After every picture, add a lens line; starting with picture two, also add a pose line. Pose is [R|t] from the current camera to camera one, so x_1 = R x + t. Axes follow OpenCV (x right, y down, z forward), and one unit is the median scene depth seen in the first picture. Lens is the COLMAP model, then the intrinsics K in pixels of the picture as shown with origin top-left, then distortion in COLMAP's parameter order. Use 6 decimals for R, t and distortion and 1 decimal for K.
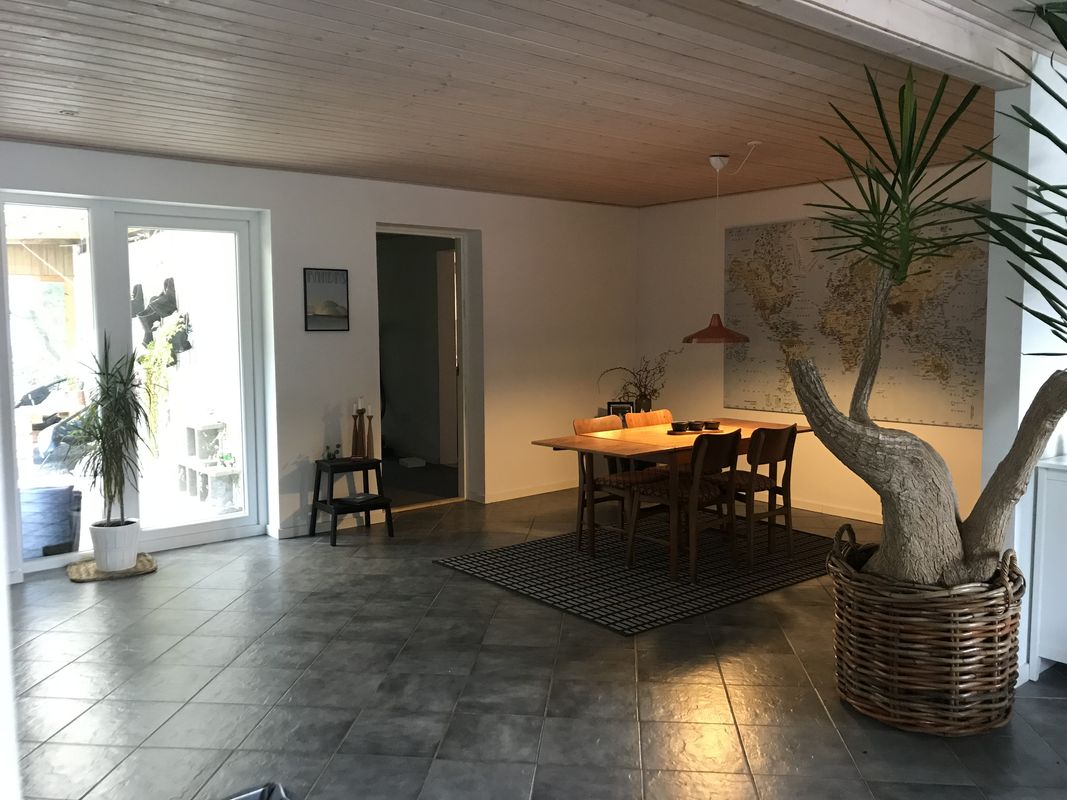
lens RADIAL K [[880.1, 0, 529.4], [0, 880.1, 390.6], [0, 0, 1]] dist [0.016554, -0.007450]
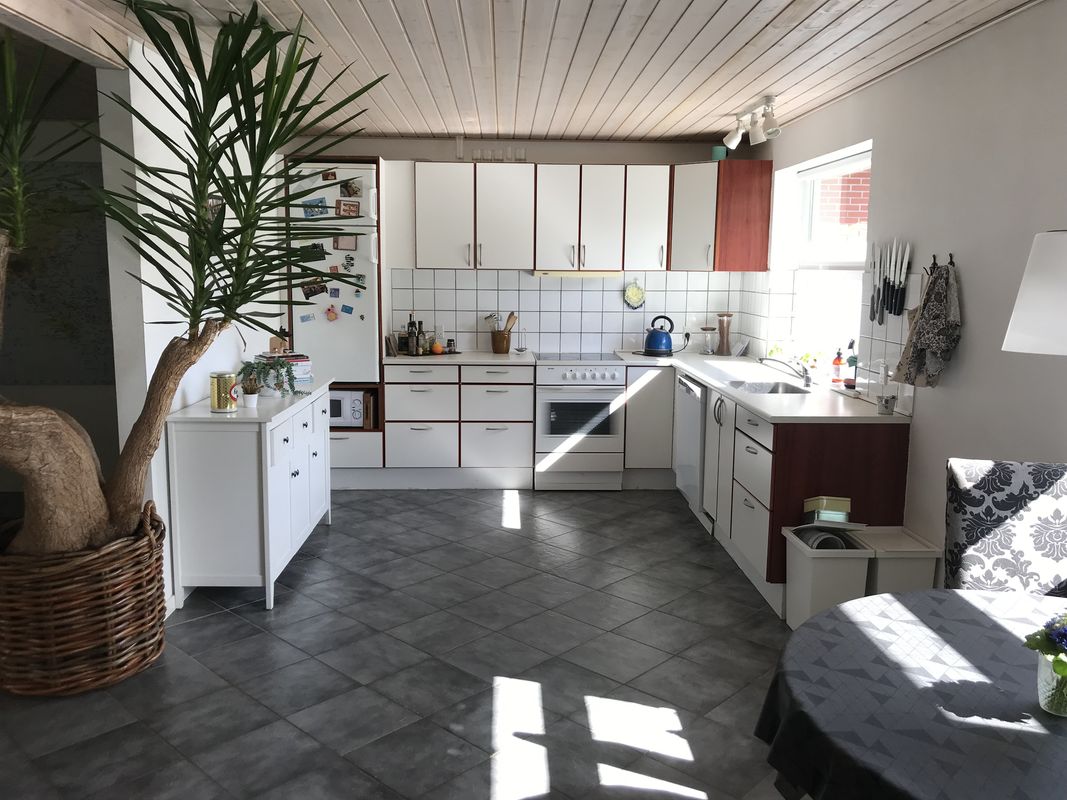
lens RADIAL K [[880.1, 0, 529.4], [0, 880.1, 390.6], [0, 0, 1]] dist [0.016554, -0.007450]
pose [[0.610217, -0.100581, 0.785824, -0.014609], [0.049625, 0.994813, 0.088795, -0.024442], [-0.790679, -0.015188, 0.612043, -0.035927]]
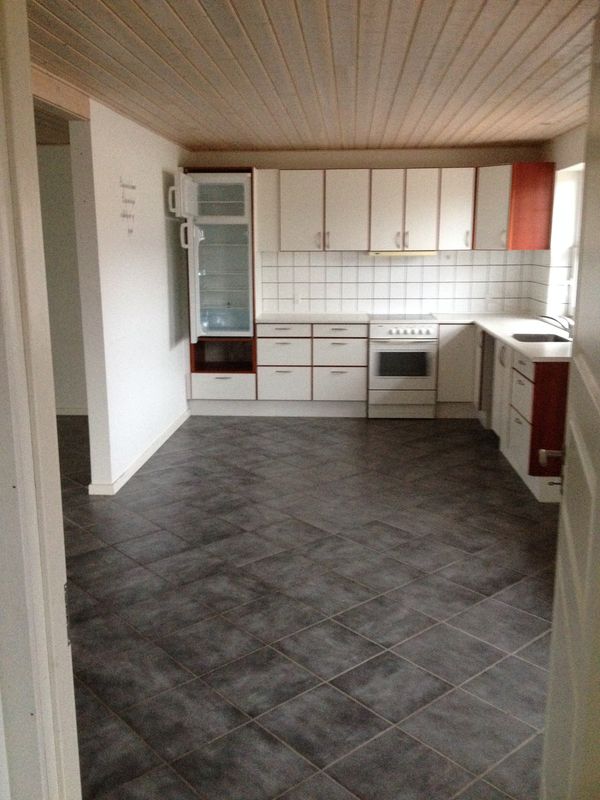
lens RADIAL K [[748.3, 0, 299.3], [0, 748.3, 396.9], [0, 0, 1]] dist [0.120597, -0.230128]
pose [[0.683840, -0.144633, 0.715153, -0.173663], [0.057132, 0.987761, 0.145135, -0.026369], [-0.727392, -0.058391, 0.683734, -0.182913]]
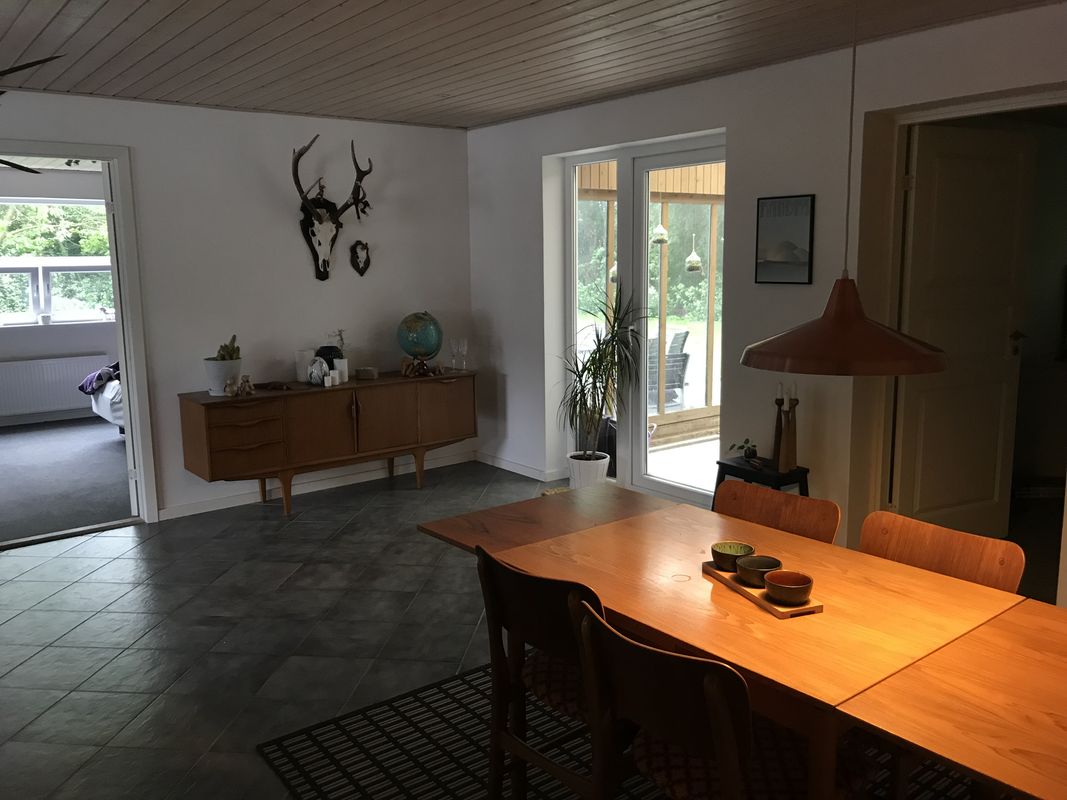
lens RADIAL K [[880.1, 0, 529.4], [0, 880.1, 390.6], [0, 0, 1]] dist [0.016554, -0.007450]
pose [[-0.022234, 0.161313, -0.986653, 0.737269], [-0.063774, 0.984658, 0.162424, -0.125505], [0.997717, 0.066535, -0.011606, 1.184784]]
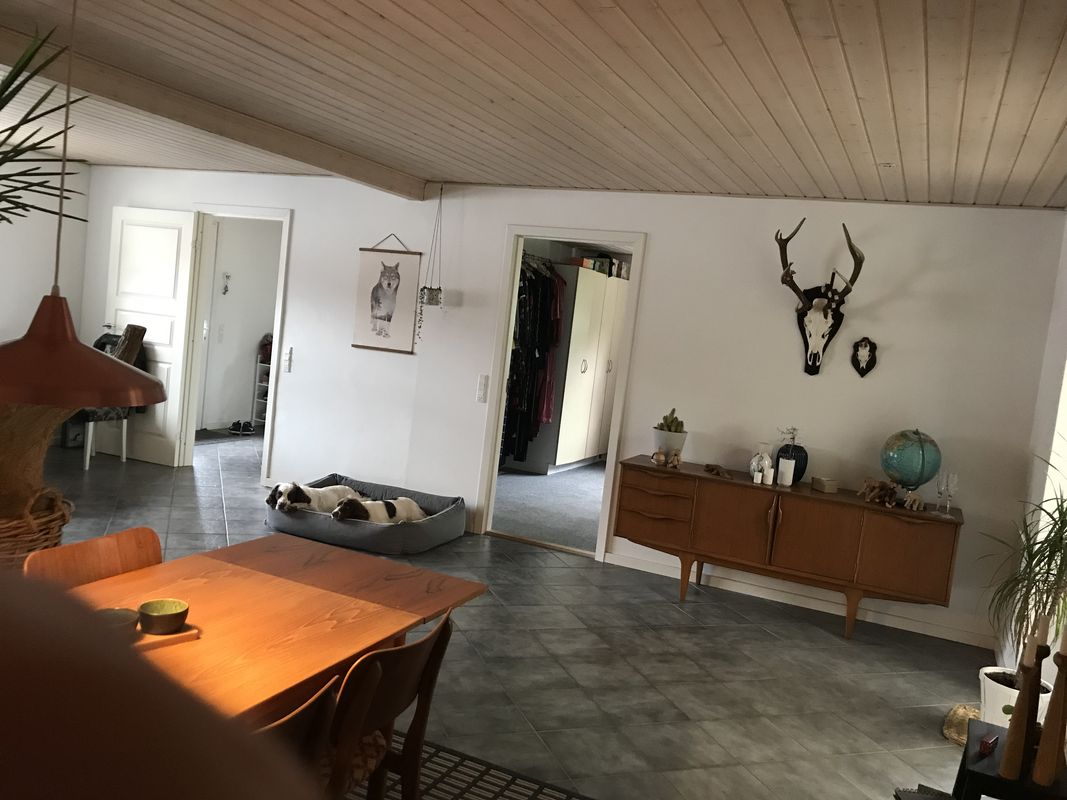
lens RADIAL K [[880.1, 0, 529.4], [0, 880.1, 390.6], [0, 0, 1]] dist [0.016554, -0.007450]
pose [[-0.893709, -0.056595, -0.445063, 0.266946], [-0.139283, 0.977996, 0.155322, -0.169071], [0.426480, 0.200802, -0.881926, 1.788793]]
